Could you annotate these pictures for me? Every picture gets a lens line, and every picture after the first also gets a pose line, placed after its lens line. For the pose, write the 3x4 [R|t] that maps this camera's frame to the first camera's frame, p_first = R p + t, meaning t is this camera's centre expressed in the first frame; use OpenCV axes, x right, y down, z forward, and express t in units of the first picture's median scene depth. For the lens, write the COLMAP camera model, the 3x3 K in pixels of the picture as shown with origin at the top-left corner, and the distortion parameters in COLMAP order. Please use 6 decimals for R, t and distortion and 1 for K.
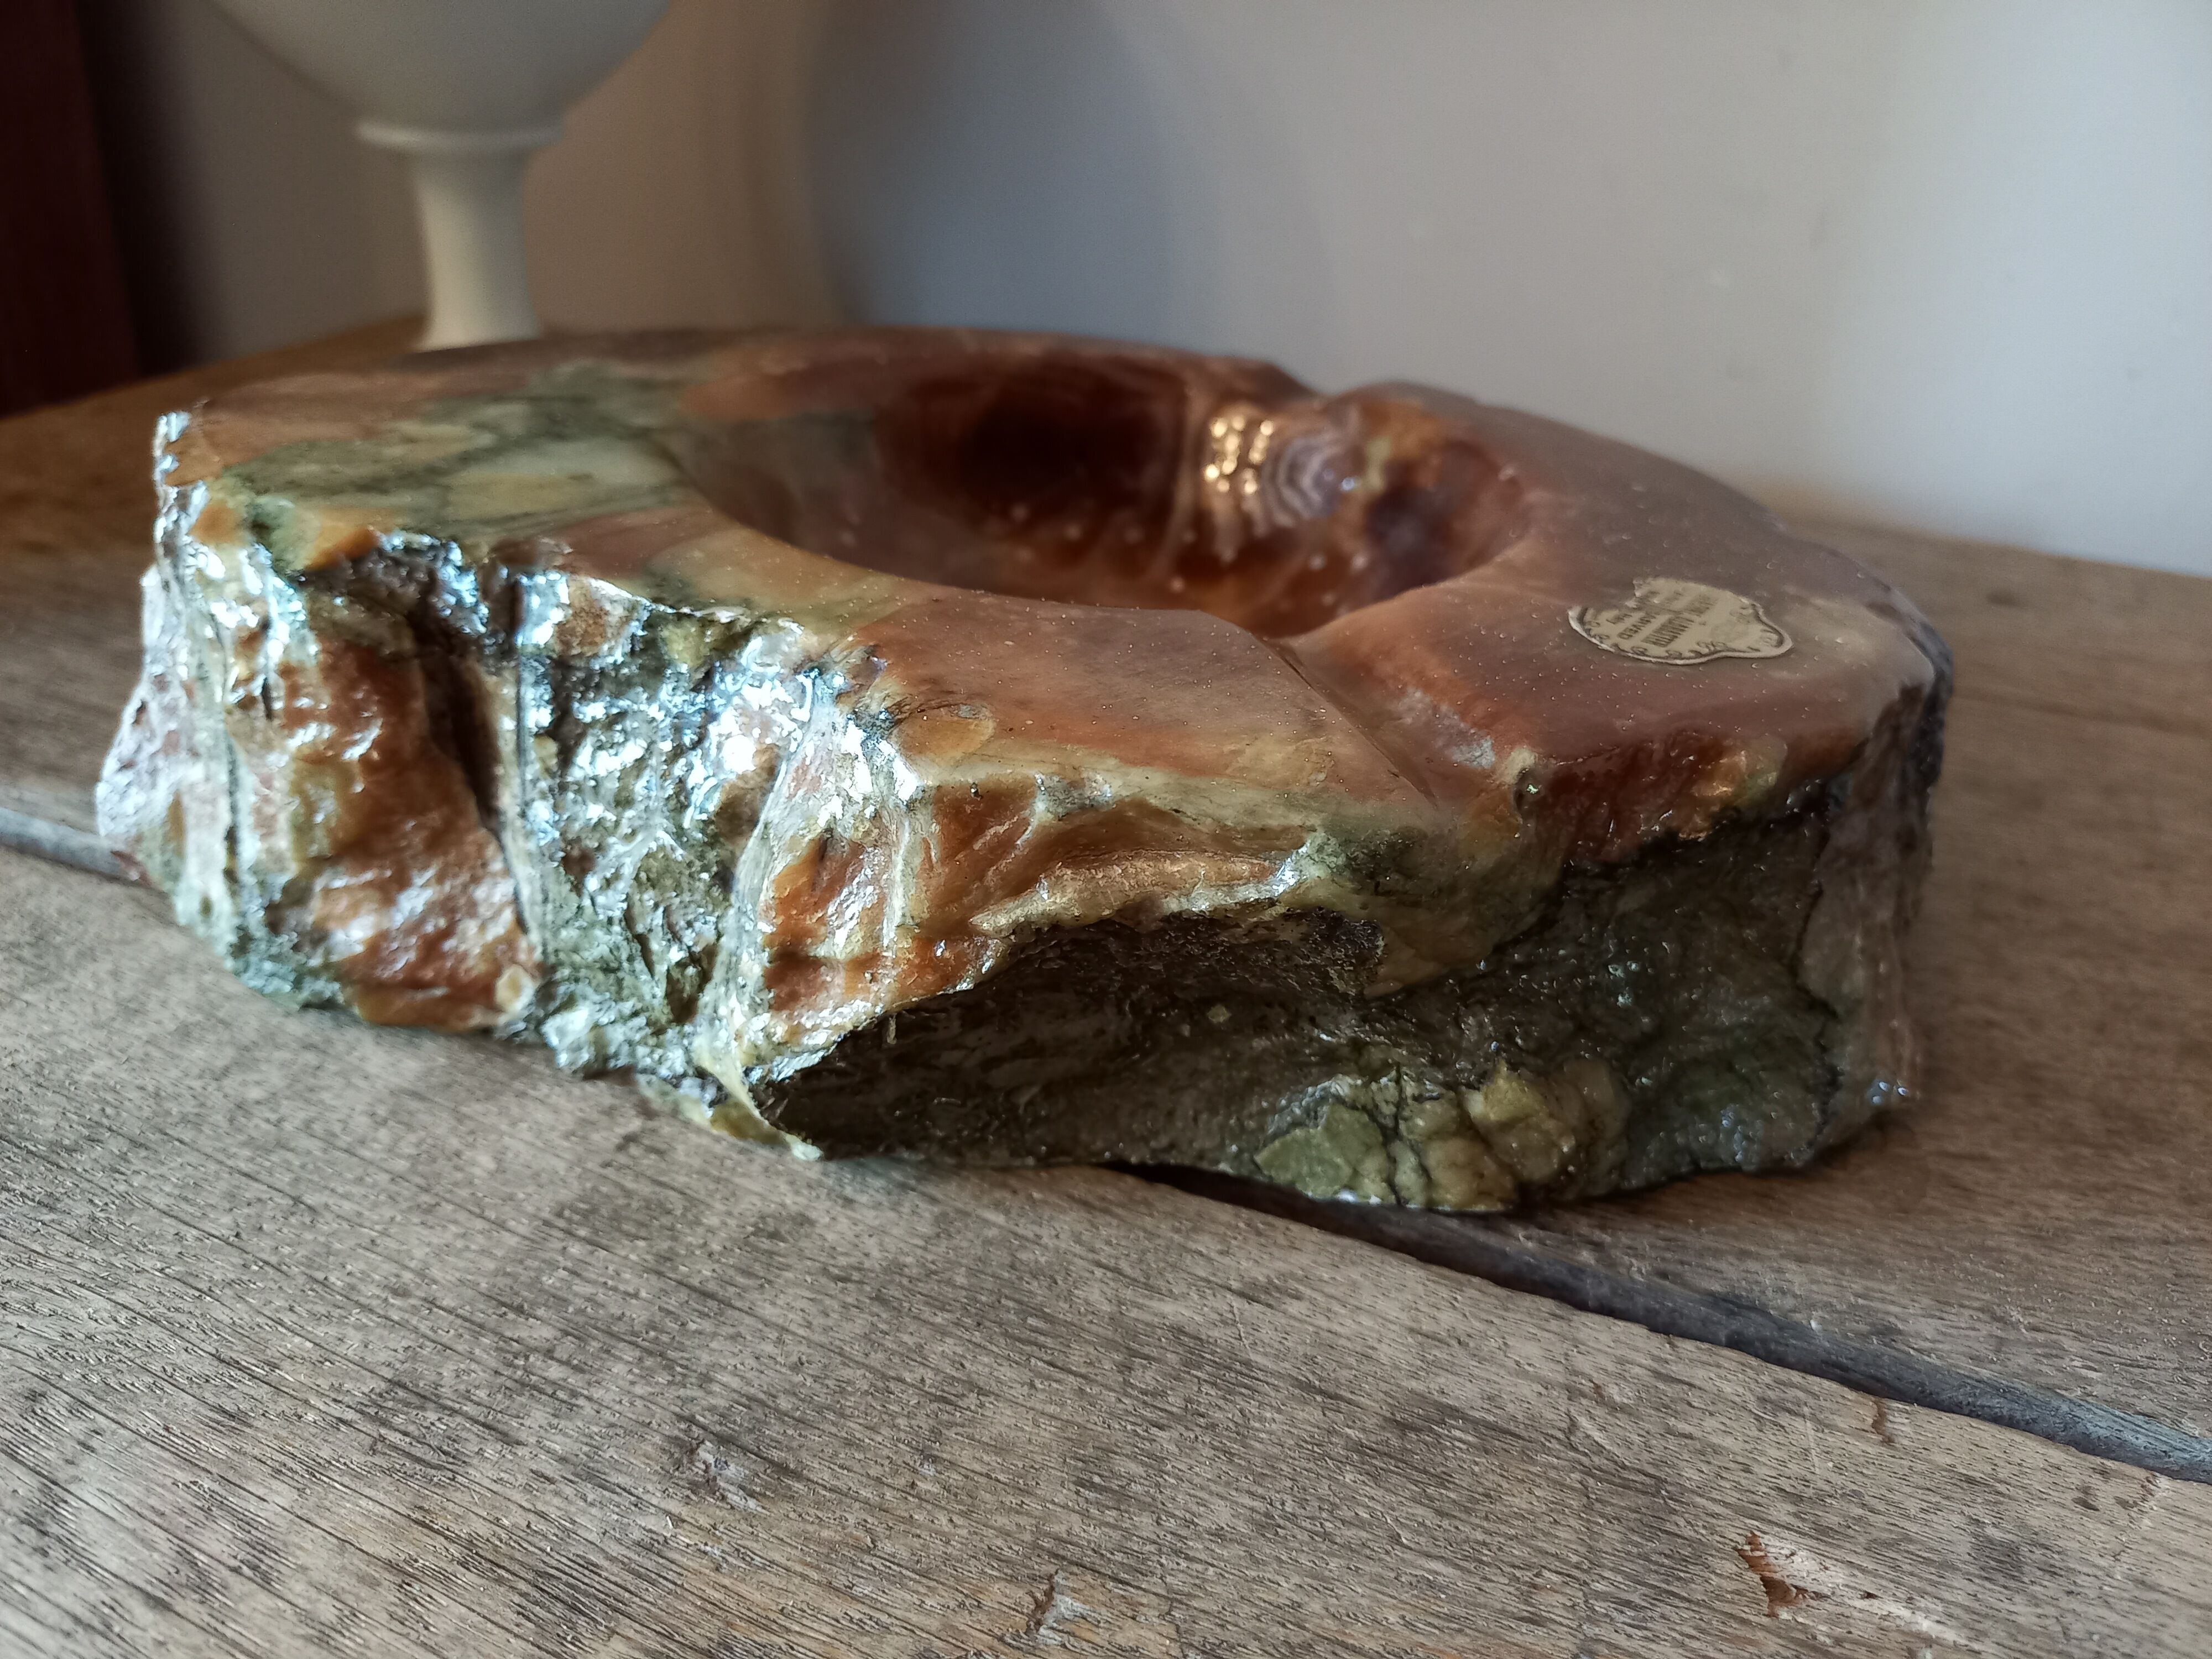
lens RADIAL K [[1723.8, 0, 1111.7], [0, 1723.8, 831.3], [0, 0, 1]] dist [0.092865, -0.222646]
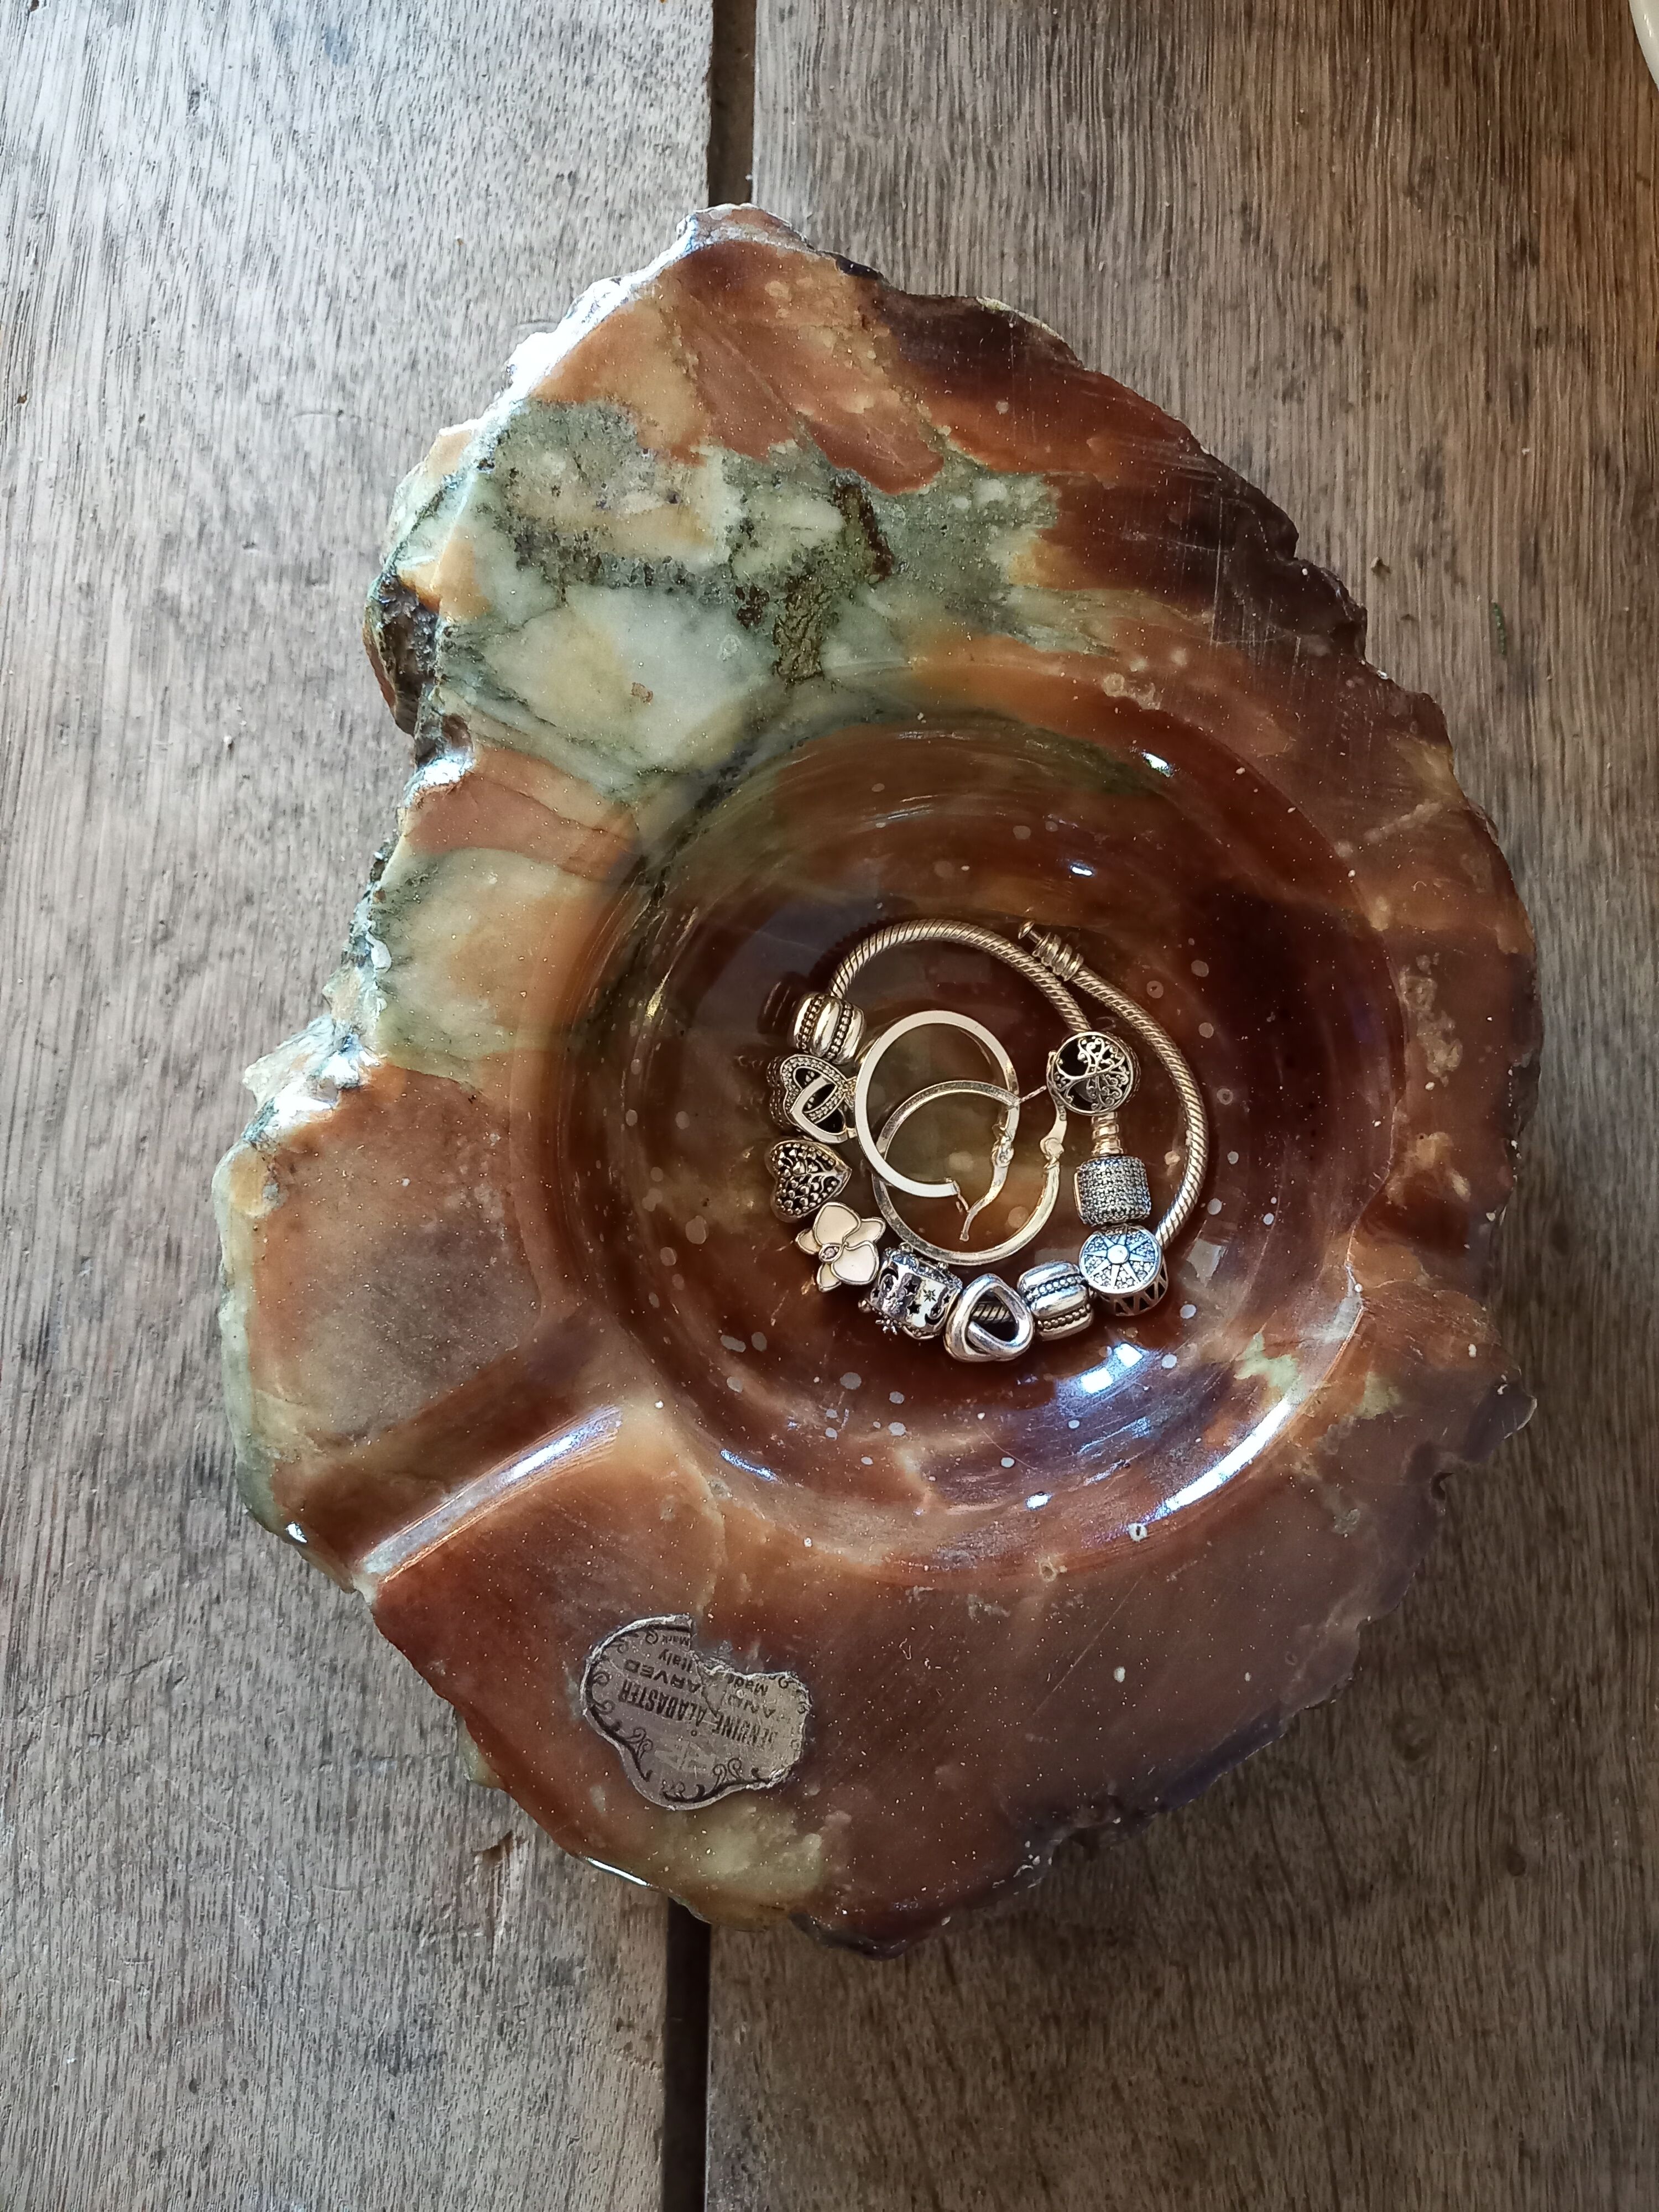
lens RADIAL K [[1683.9, 0, 832.6], [0, 1683.9, 1095.9], [0, 0, 1]] dist [0.105762, -0.217537]
pose [[0.247698, 0.964609, -0.090412, 0.065058], [-0.511693, 0.209494, 0.833236, -1.248536], [0.822688, -0.160128, 0.545475, 0.564890]]
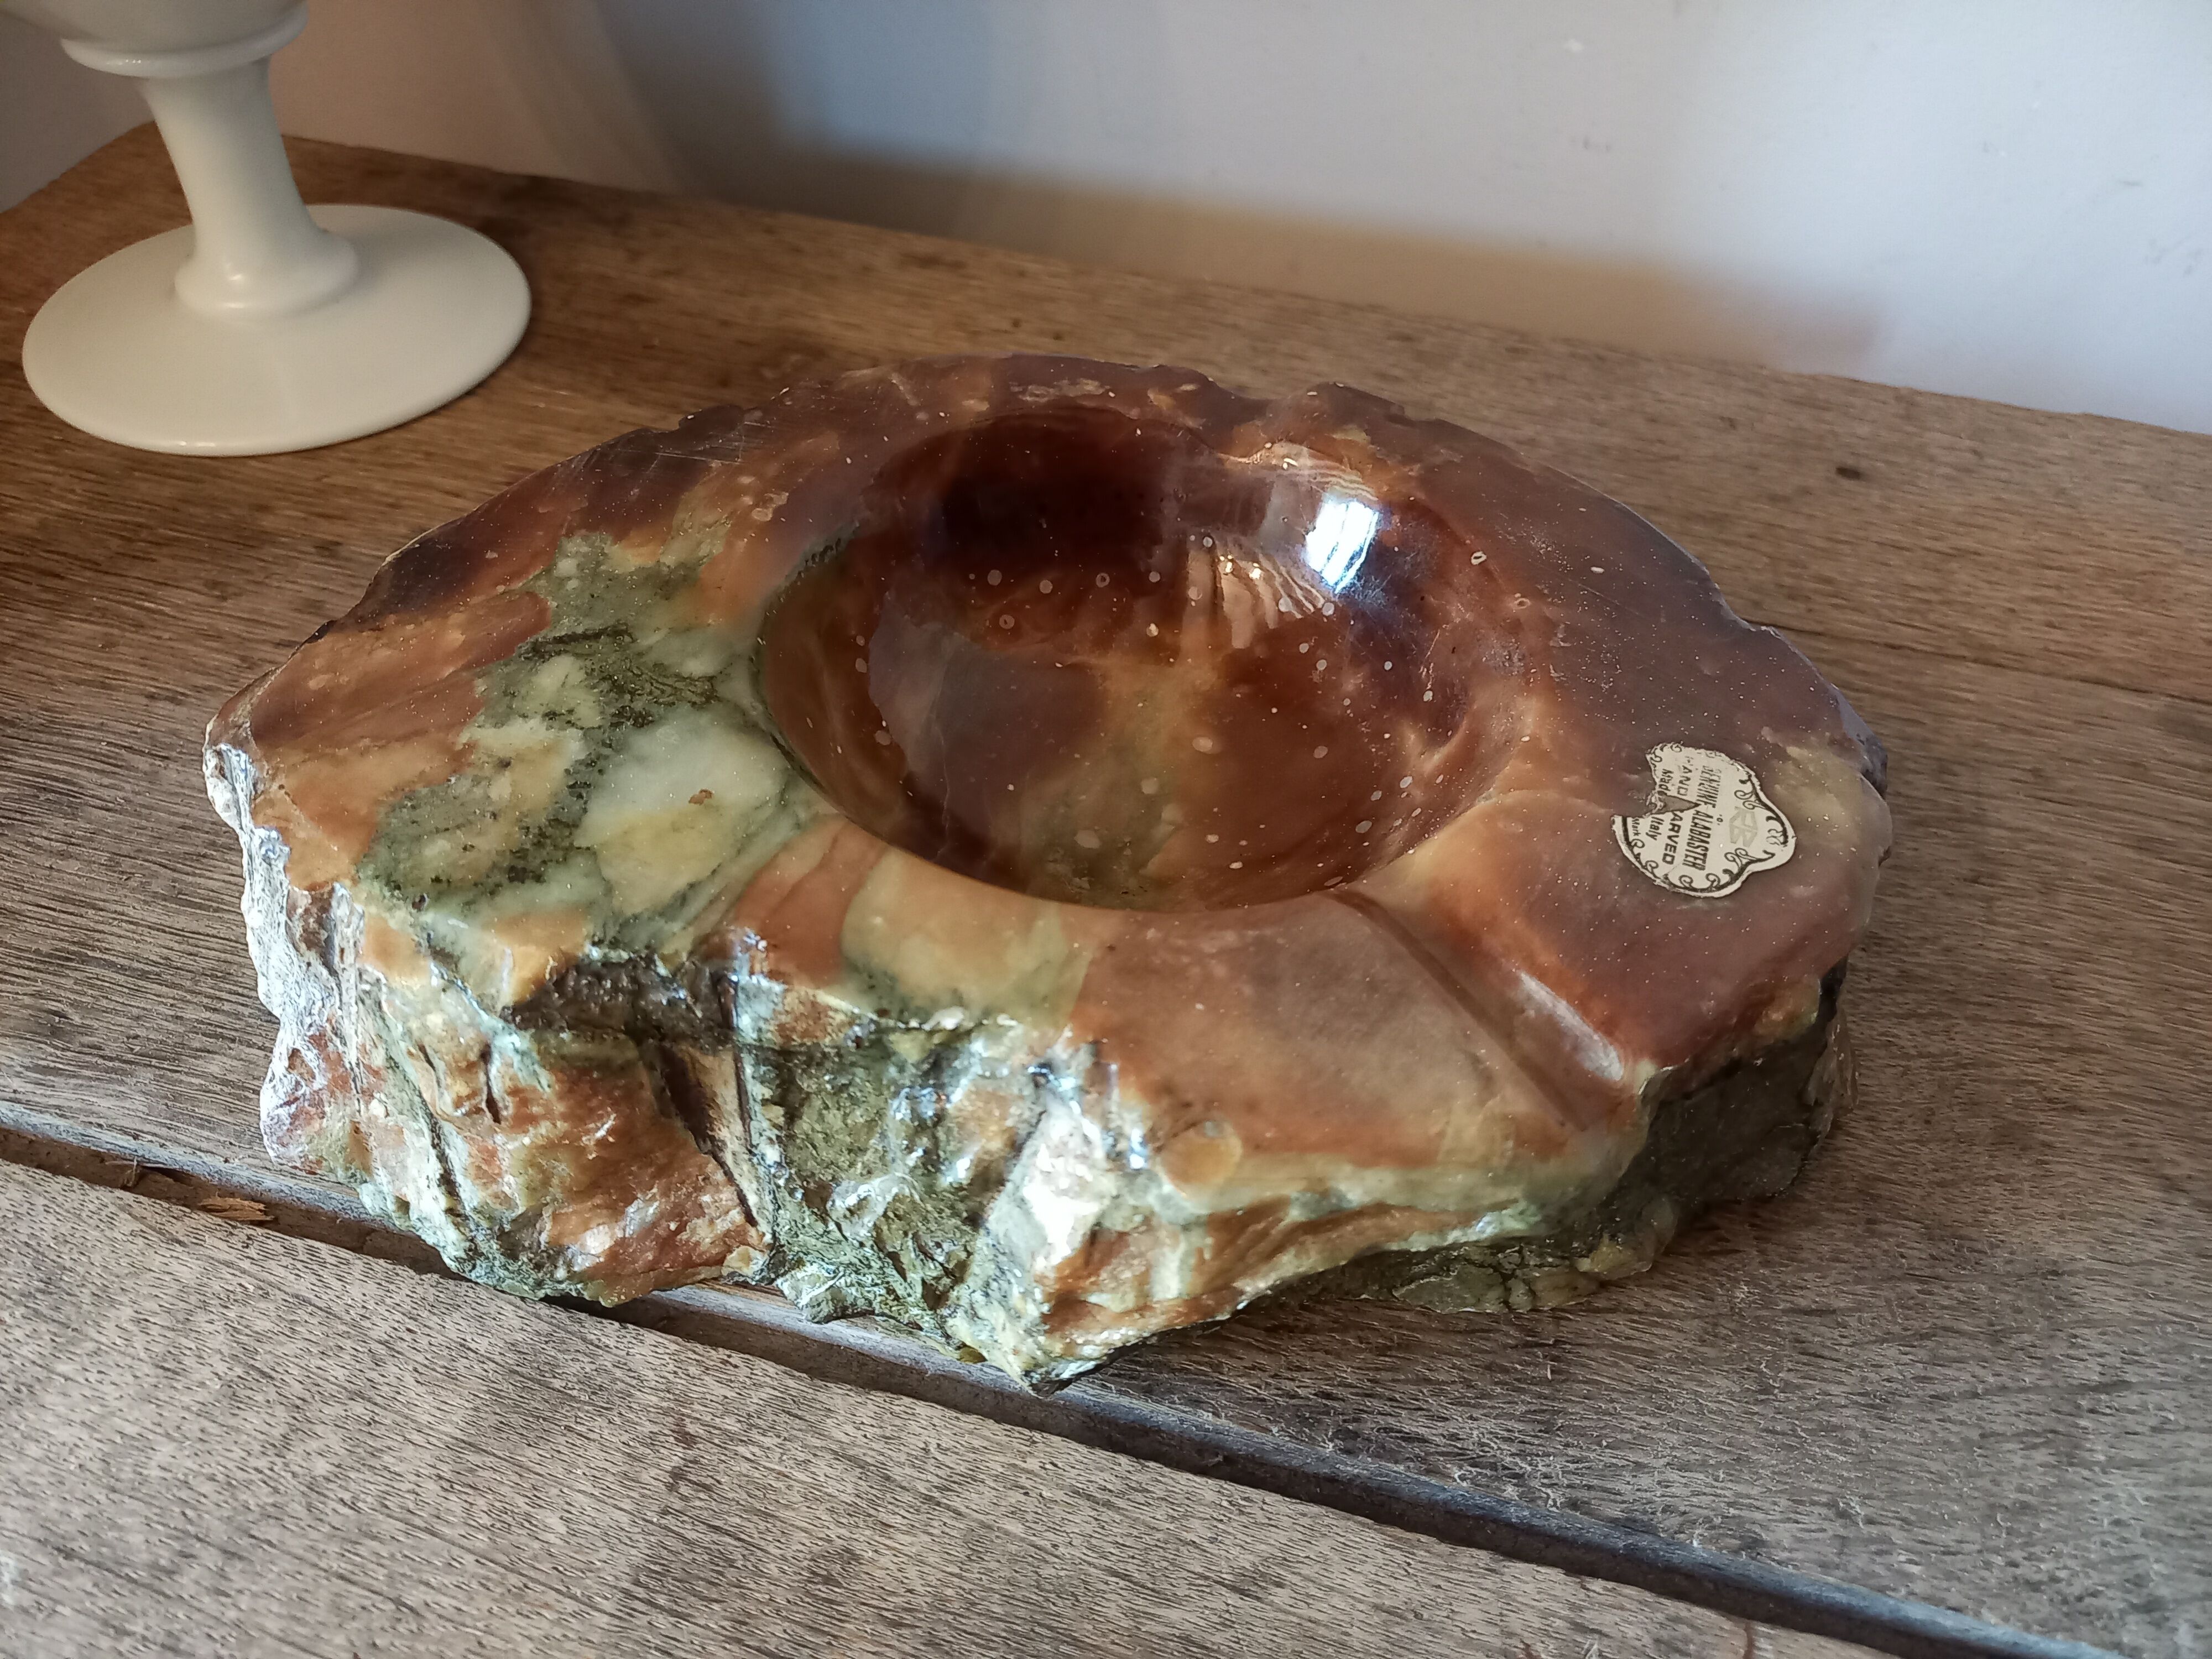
lens RADIAL K [[1683.9, 0, 1099.9], [0, 1683.9, 813.9], [0, 0, 1]] dist [0.105762, -0.217537]
pose [[0.975545, -0.162408, 0.148105, -0.258516], [0.109879, 0.943928, 0.311331, -0.562399], [-0.190364, -0.287444, 0.938689, -0.009792]]
